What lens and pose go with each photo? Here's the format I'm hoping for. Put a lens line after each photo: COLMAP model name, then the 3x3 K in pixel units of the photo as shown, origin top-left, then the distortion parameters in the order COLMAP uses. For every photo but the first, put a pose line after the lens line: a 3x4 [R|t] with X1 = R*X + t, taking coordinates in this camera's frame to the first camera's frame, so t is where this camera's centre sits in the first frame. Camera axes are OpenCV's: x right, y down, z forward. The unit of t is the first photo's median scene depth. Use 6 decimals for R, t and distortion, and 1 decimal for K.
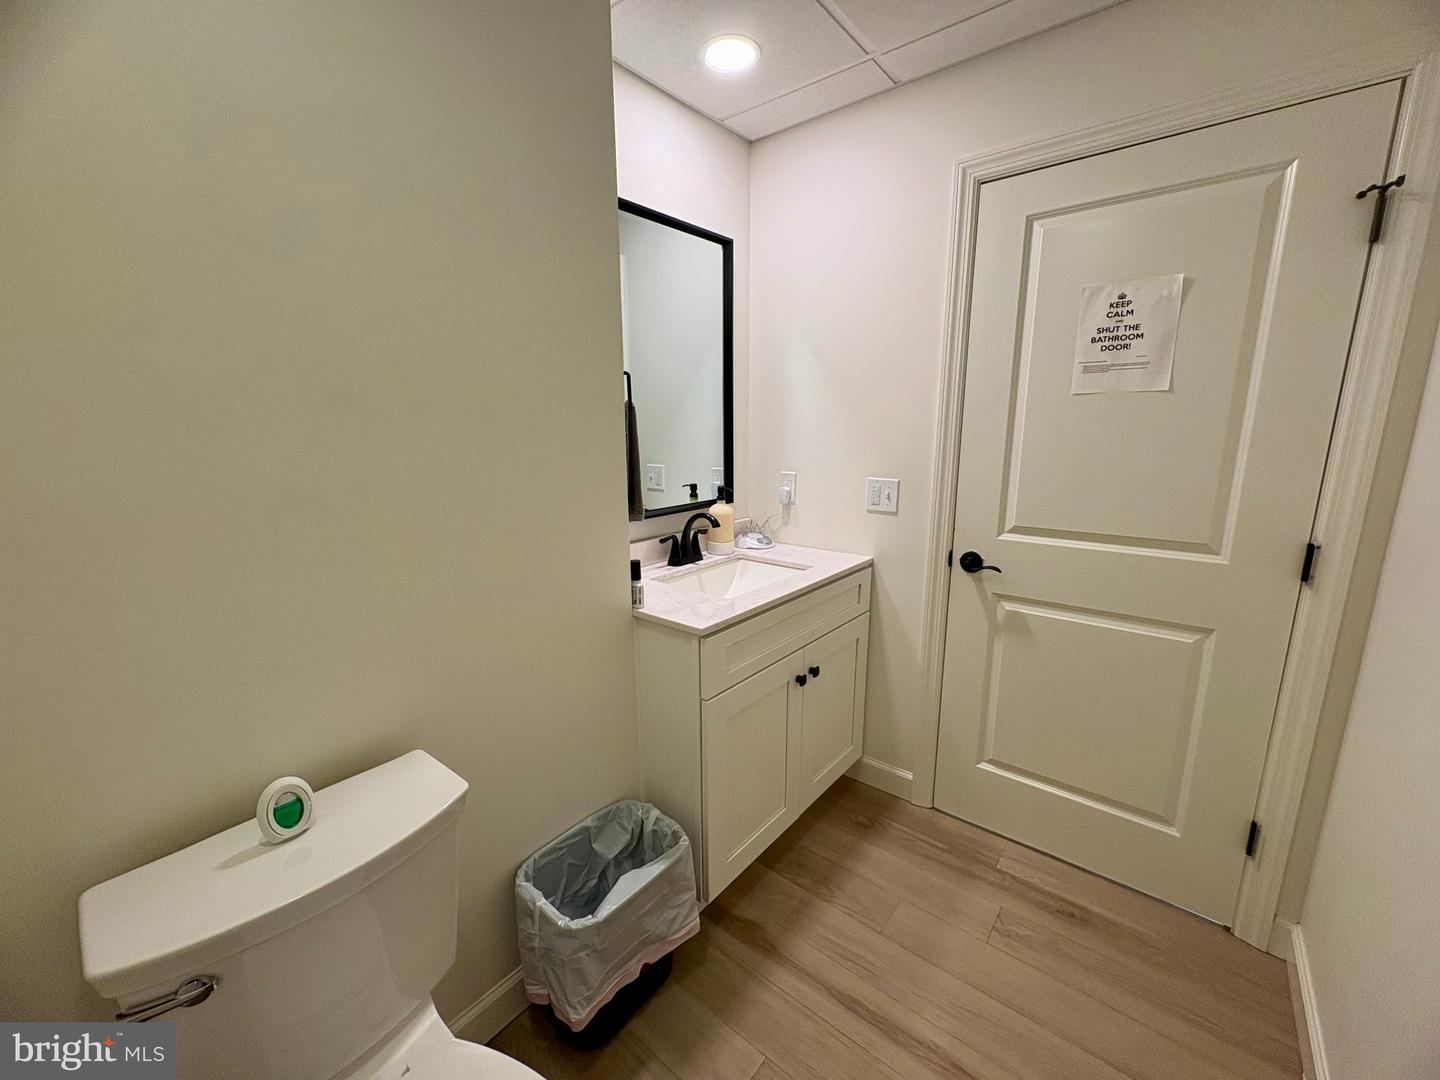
lens RADIAL K [[574.2, 0, 720.0], [0, 574.2, 540.0], [0, 0, 1]] dist [-0.000315, -0.000040]
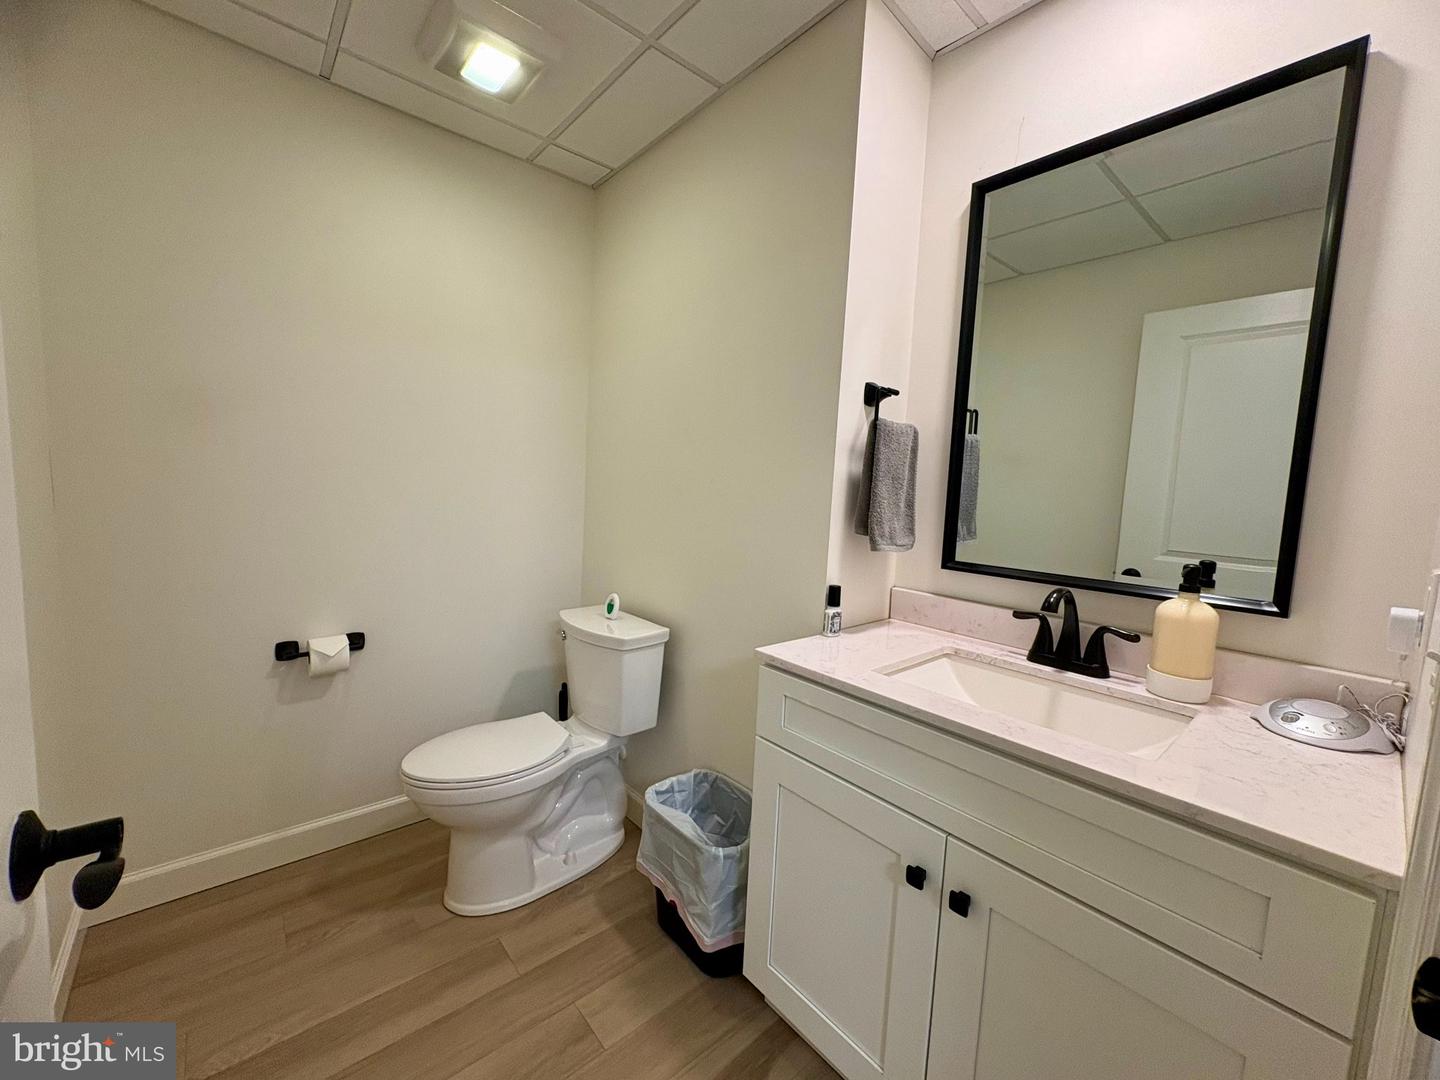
lens RADIAL K [[574.2, 0, 720.0], [0, 574.2, 540.0], [0, 0, 1]] dist [-0.000315, -0.000040]
pose [[-0.176450, 0.088186, -0.980351, 0.801641], [-0.238133, 0.962567, 0.129447, -0.114456], [0.955070, 0.256295, -0.148845, 0.938004]]
